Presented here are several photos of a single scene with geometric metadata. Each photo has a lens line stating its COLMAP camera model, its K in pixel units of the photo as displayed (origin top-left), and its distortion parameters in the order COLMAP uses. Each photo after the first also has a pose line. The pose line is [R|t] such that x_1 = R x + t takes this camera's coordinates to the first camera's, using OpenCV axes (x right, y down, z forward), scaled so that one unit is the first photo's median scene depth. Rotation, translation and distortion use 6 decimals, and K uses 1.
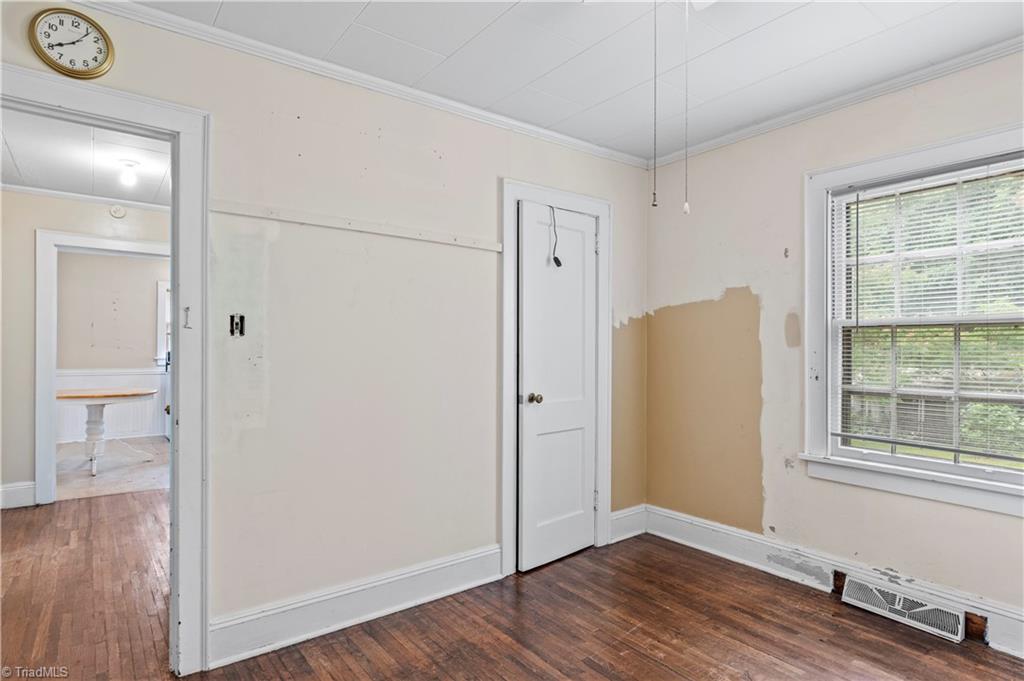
lens RADIAL K [[559.1, 0, 532.6], [0, 559.1, 344.2], [0, 0, 1]] dist [0.003472, 0.000474]
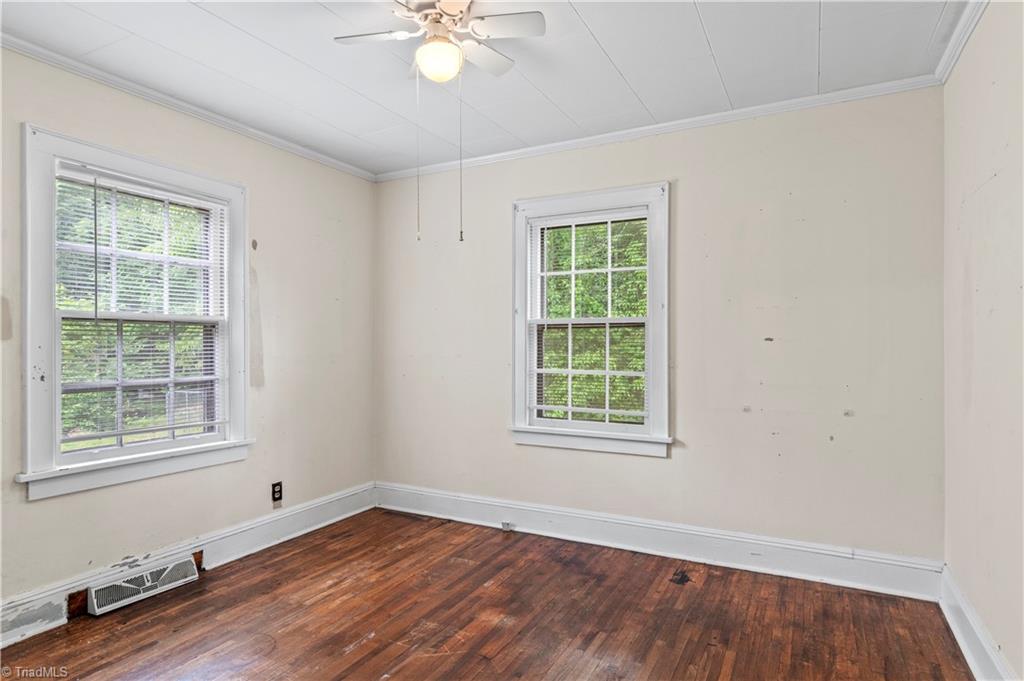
lens RADIAL K [[559.1, 0, 532.6], [0, 559.1, 344.2], [0, 0, 1]] dist [0.003472, 0.000474]
pose [[-0.428567, -0.003830, 0.903502, -0.623455], [-0.006205, 0.999980, 0.001296, 0.005053], [-0.903489, -0.005051, -0.428582, 0.791798]]
